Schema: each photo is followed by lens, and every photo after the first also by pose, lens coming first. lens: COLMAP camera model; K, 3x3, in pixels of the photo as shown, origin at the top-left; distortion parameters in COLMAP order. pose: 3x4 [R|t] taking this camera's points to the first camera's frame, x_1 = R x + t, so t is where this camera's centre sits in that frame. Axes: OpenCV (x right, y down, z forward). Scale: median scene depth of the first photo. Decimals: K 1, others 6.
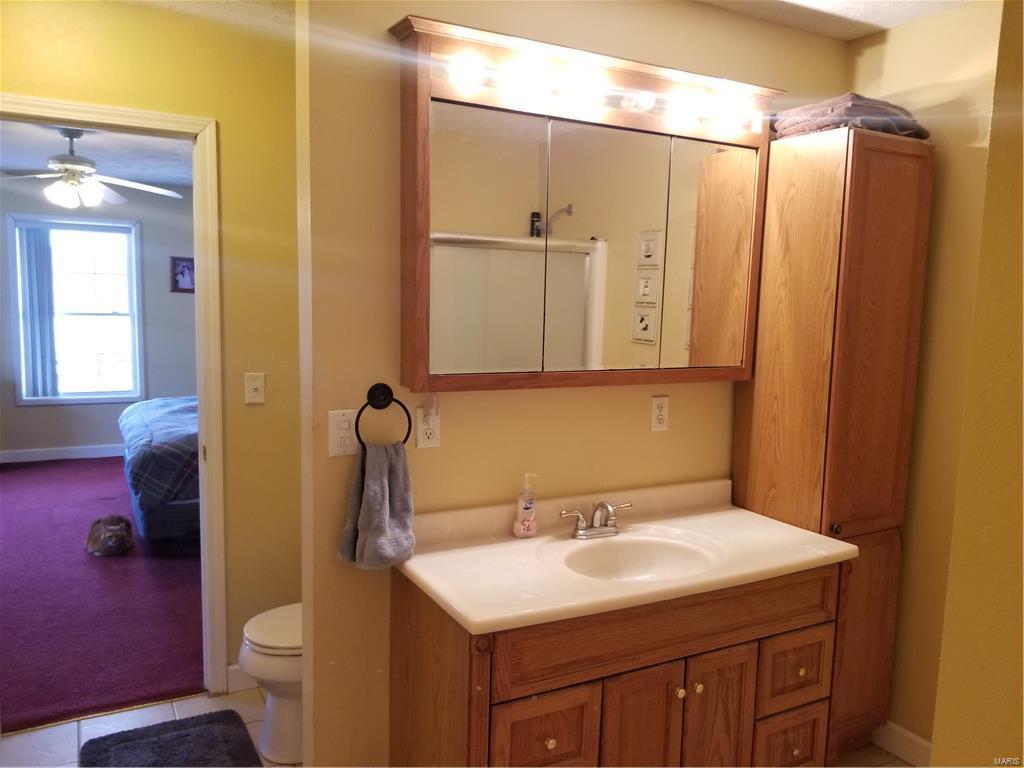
lens RADIAL K [[806.9, 0, 510.8], [0, 806.9, 398.2], [0, 0, 1]] dist [0.002958, -0.005288]
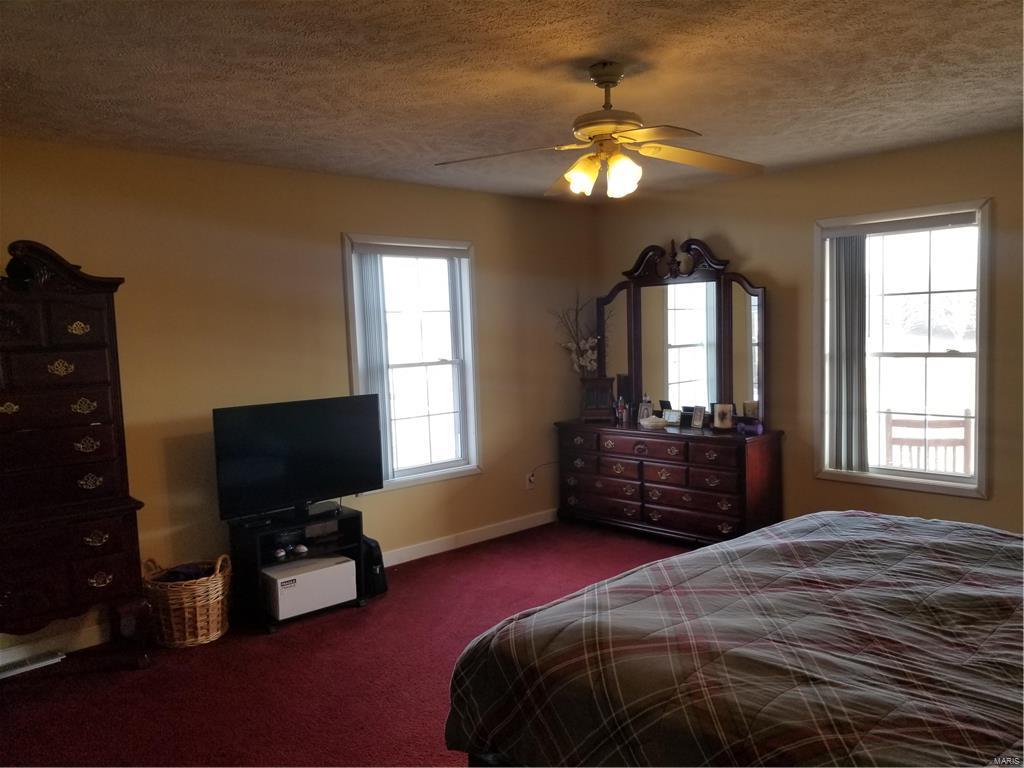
lens RADIAL K [[806.9, 0, 510.8], [0, 806.9, 398.2], [0, 0, 1]] dist [0.002958, -0.005288]
pose [[0.258420, 0.052089, -0.964627, 0.030229], [-0.081588, 0.996154, 0.031934, -0.064389], [0.962581, 0.070450, 0.261676, 0.523765]]
